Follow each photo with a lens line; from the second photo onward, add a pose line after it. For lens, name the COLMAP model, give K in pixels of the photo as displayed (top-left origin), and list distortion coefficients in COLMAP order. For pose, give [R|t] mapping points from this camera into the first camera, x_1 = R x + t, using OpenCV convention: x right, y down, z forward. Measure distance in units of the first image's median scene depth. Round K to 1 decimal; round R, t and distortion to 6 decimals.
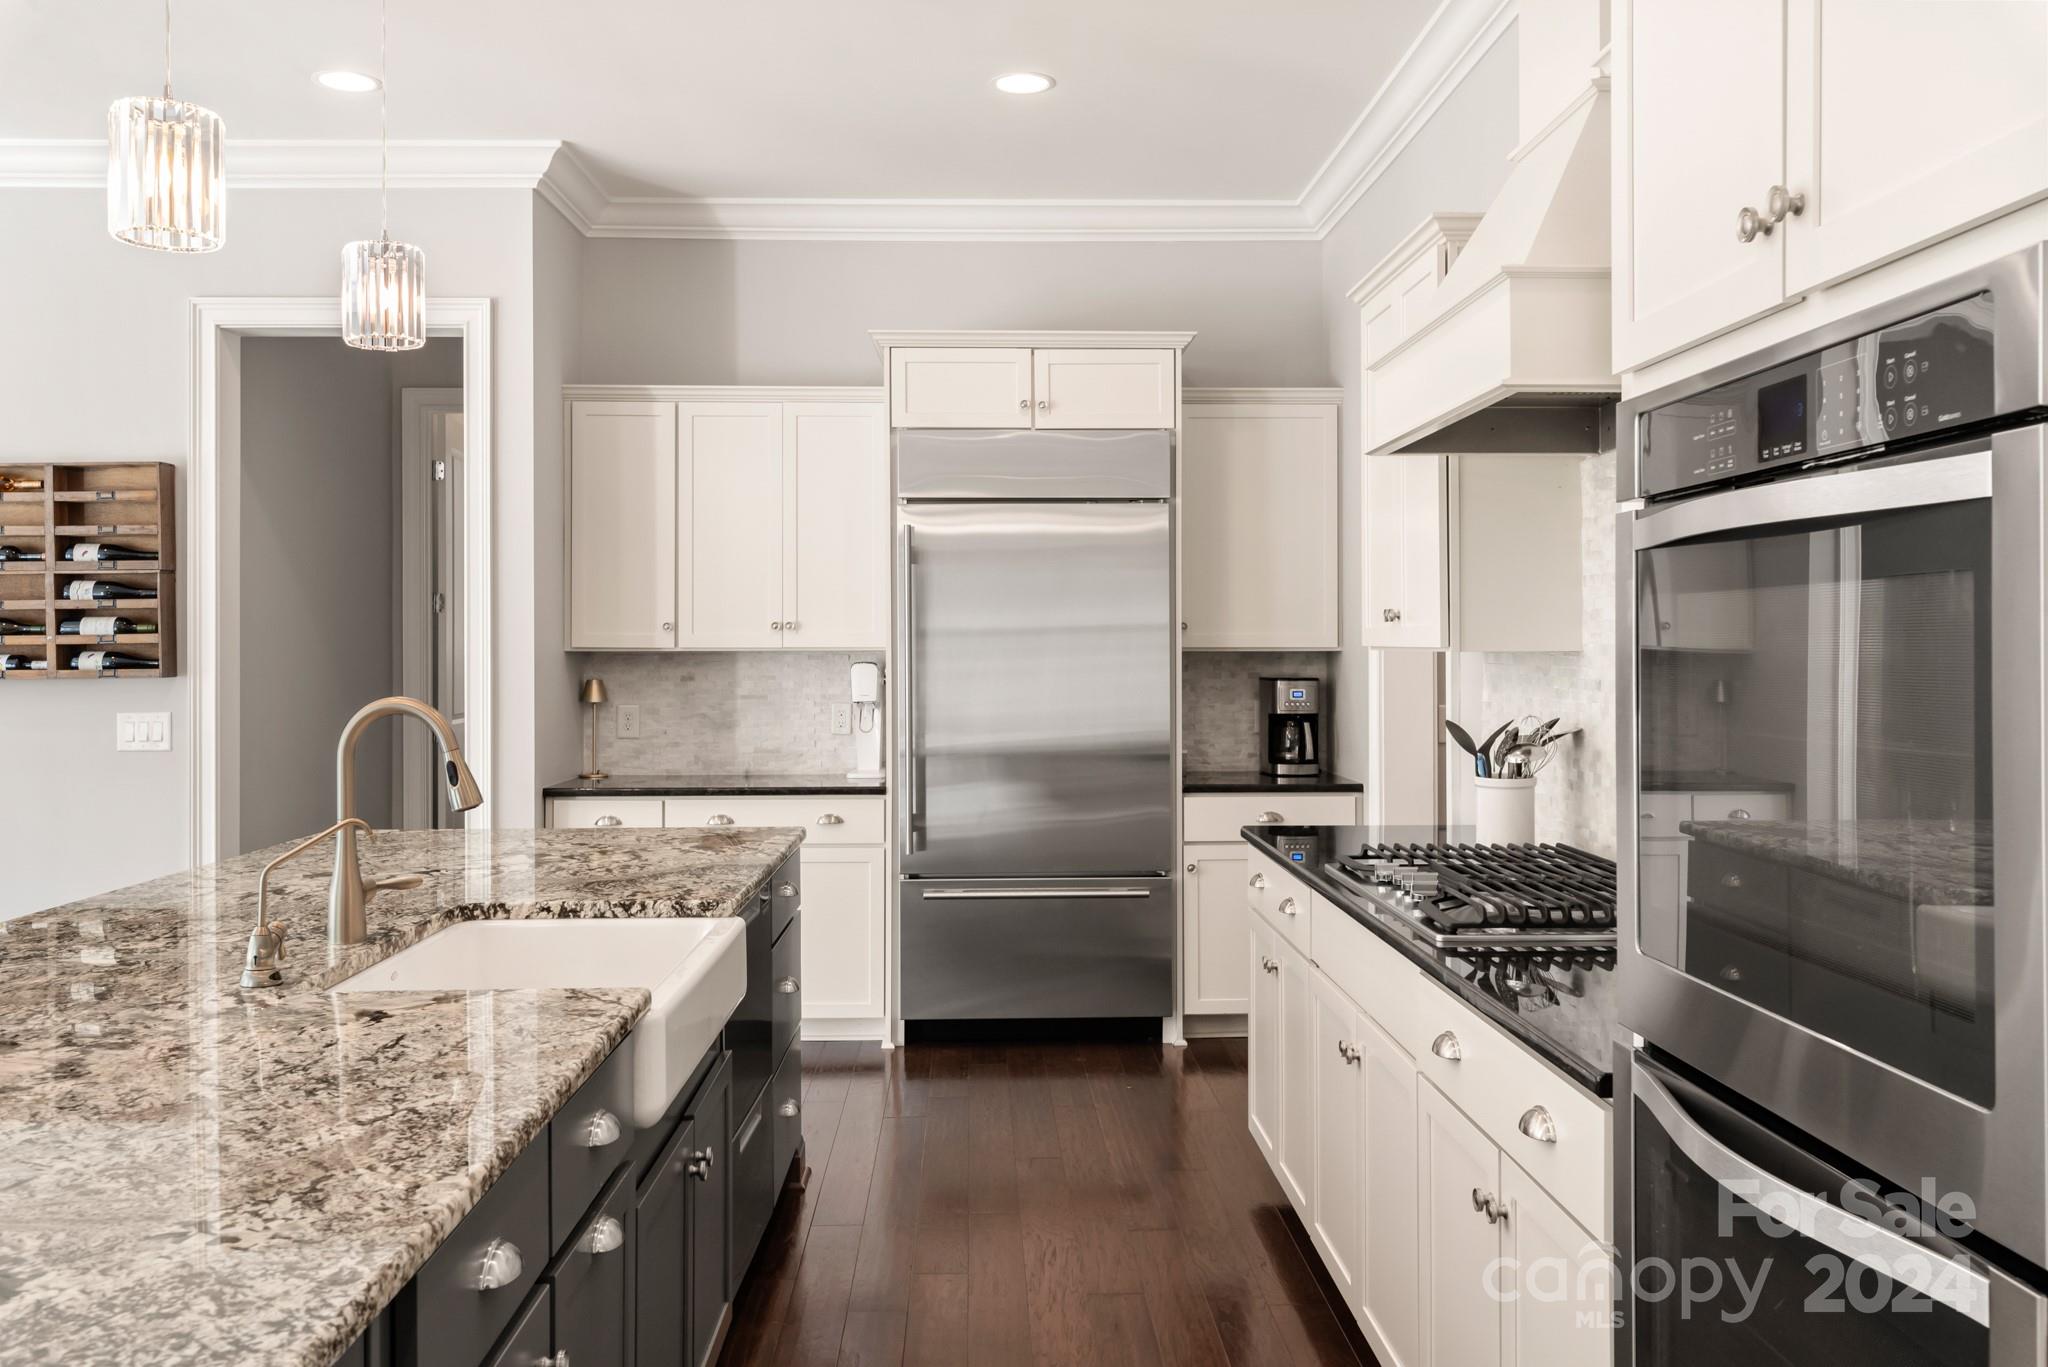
lens RADIAL K [[1709.7, 0, 1040.1], [0, 1709.7, 641.4], [0, 0, 1]] dist [0.008279, -0.020055]
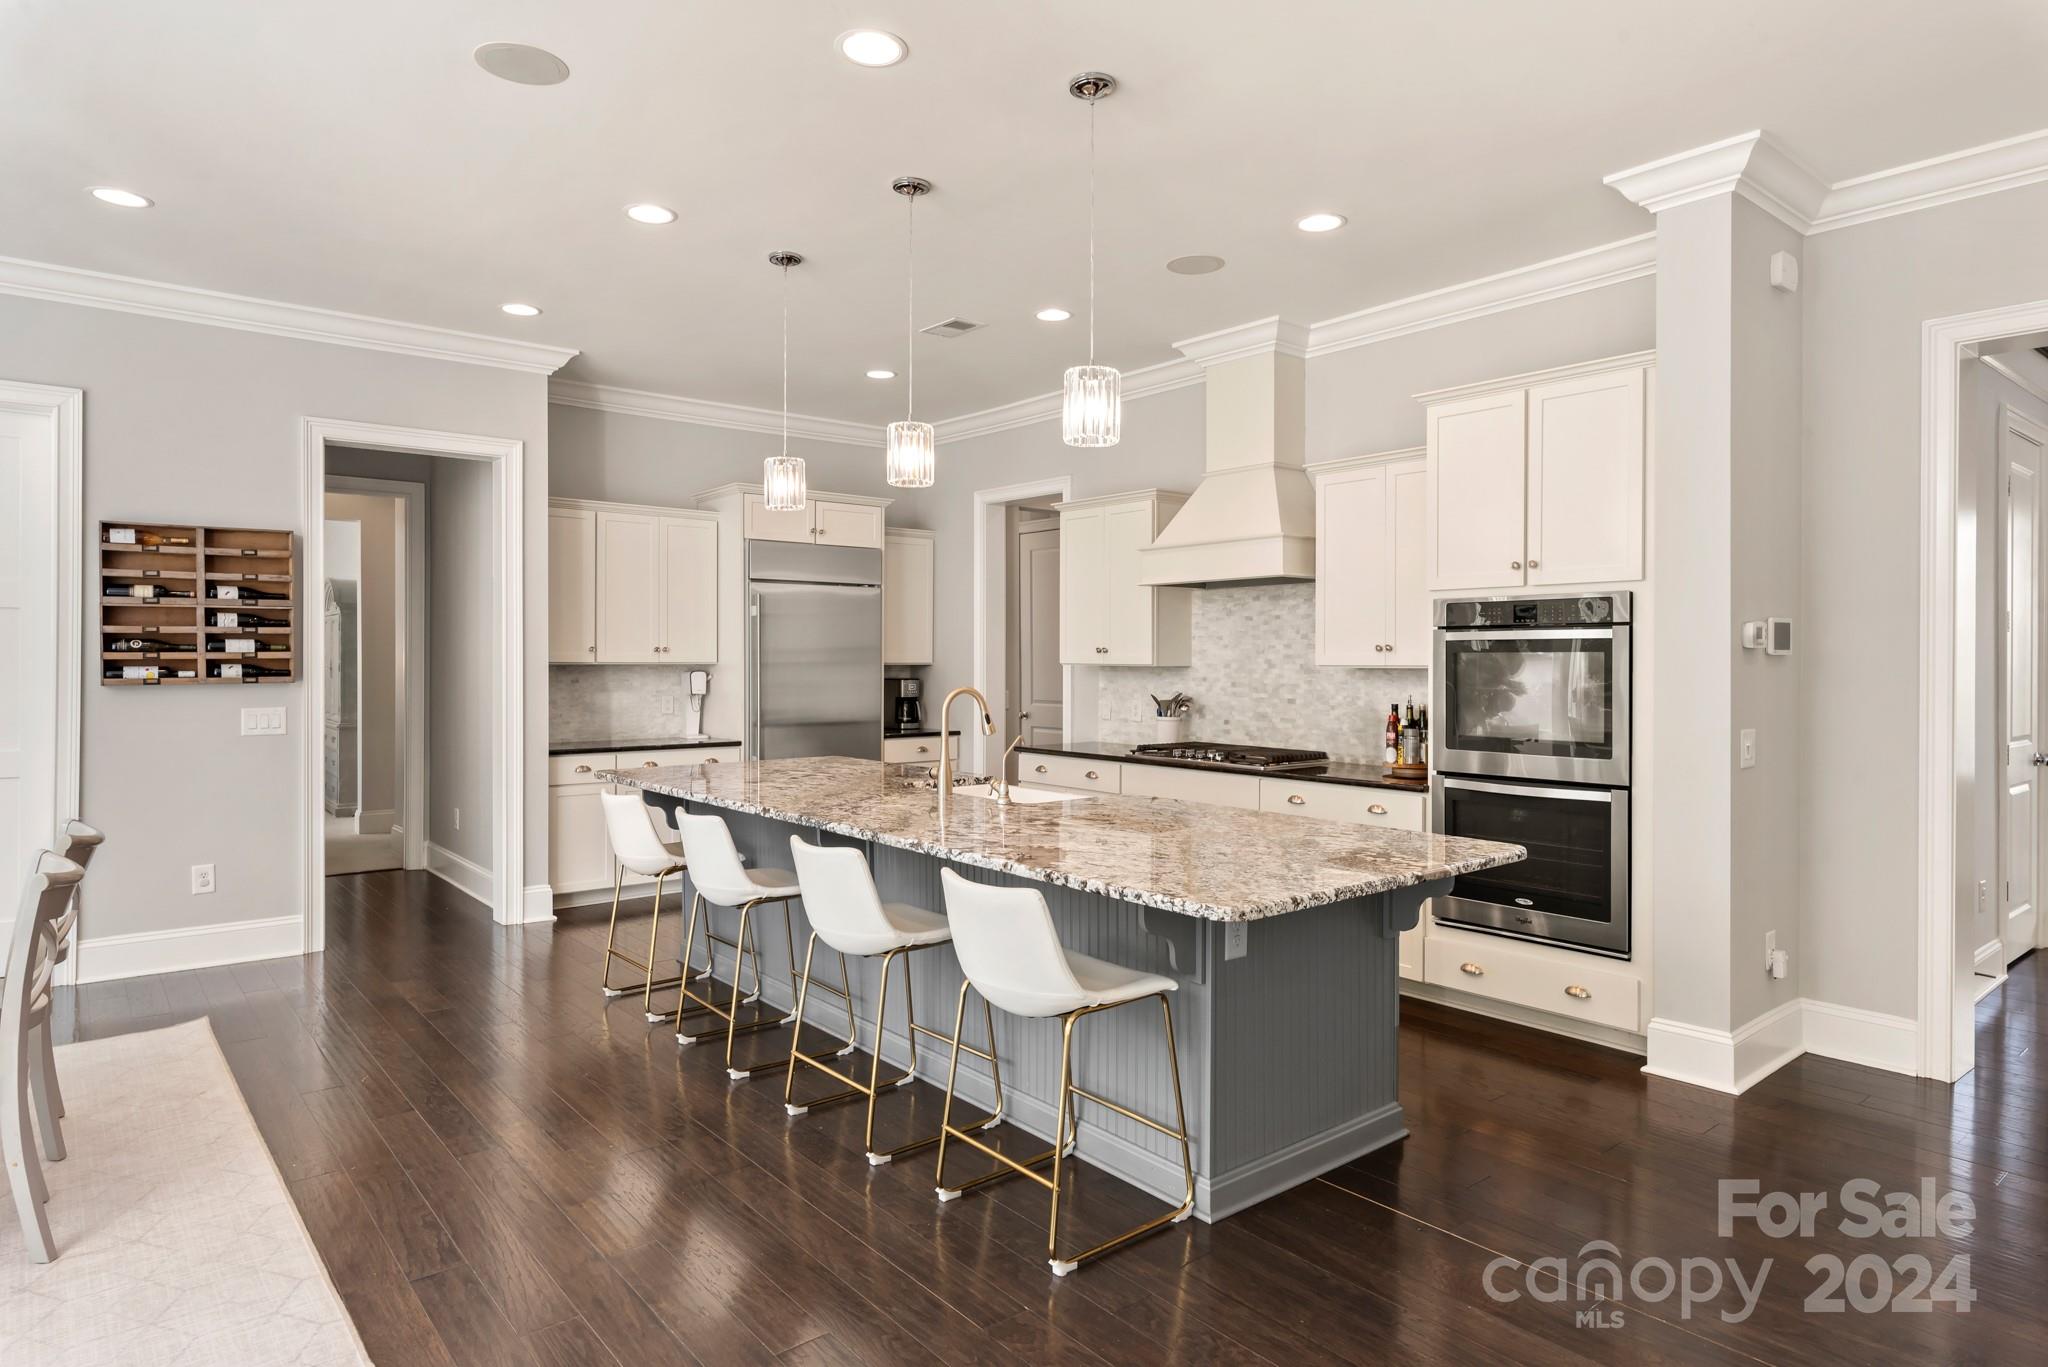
lens RADIAL K [[1145.6, 0, 1037.2], [0, 1145.6, 657.5], [0, 0, 1]] dist [0.004075, -0.001070]
pose [[0.791995, 0.005406, 0.610504, -0.601109], [-0.006646, 0.999978, -0.000233, -0.003526], [-0.610492, -0.003873, 0.792013, -0.132237]]
